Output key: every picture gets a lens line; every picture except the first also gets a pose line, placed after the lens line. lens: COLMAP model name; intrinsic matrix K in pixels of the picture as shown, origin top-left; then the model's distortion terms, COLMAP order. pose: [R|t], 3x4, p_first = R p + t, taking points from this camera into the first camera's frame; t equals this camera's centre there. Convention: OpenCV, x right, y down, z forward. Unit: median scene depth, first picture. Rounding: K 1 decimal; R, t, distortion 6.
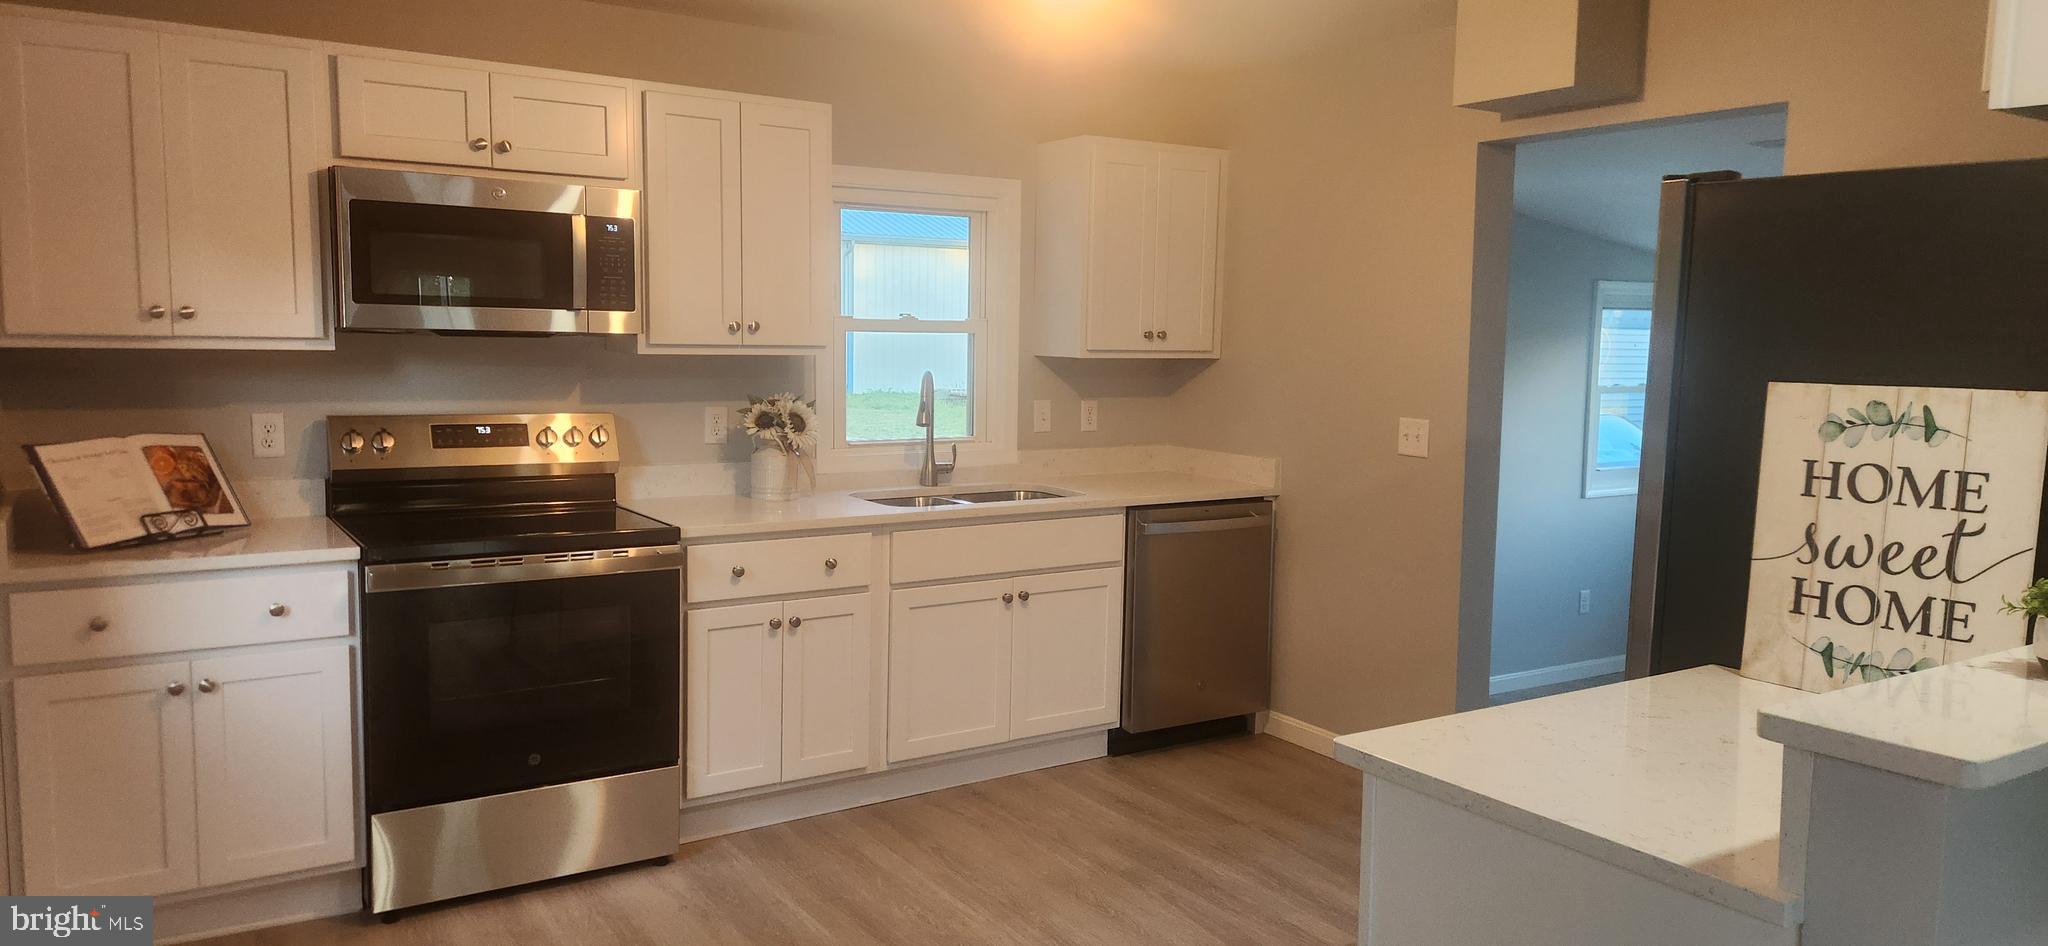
lens RADIAL K [[1389.4, 0, 1034.4], [0, 1389.4, 461.8], [0, 0, 1]] dist [0.049005, -0.016388]
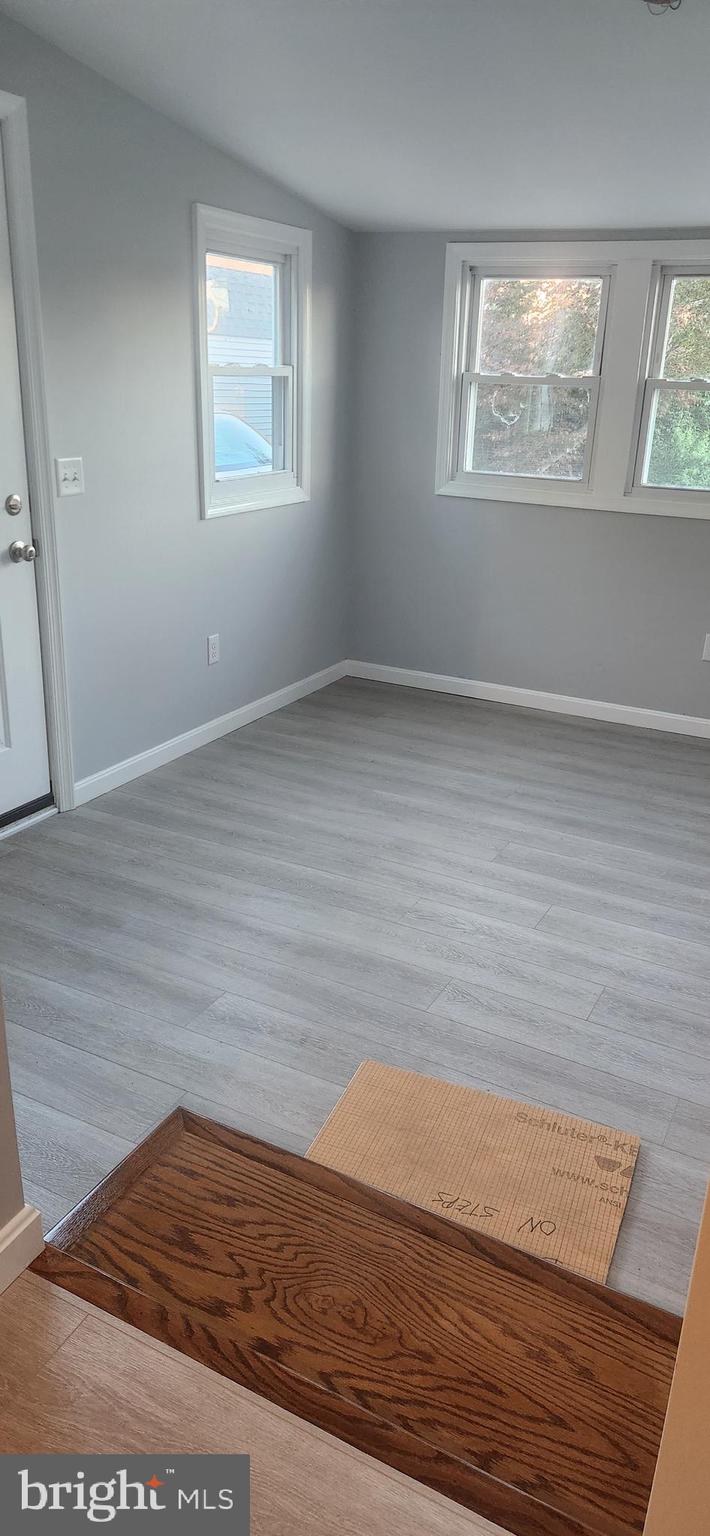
lens RADIAL K [[1042.0, 0, 354.7], [0, 1042.0, 766.5], [0, 0, 1]] dist [0.049005, -0.016388]
pose [[0.871234, -0.170270, 0.460390, 0.129611], [0.035697, 0.957405, 0.286532, -0.002941], [-0.489567, -0.233202, 0.840203, 0.325451]]
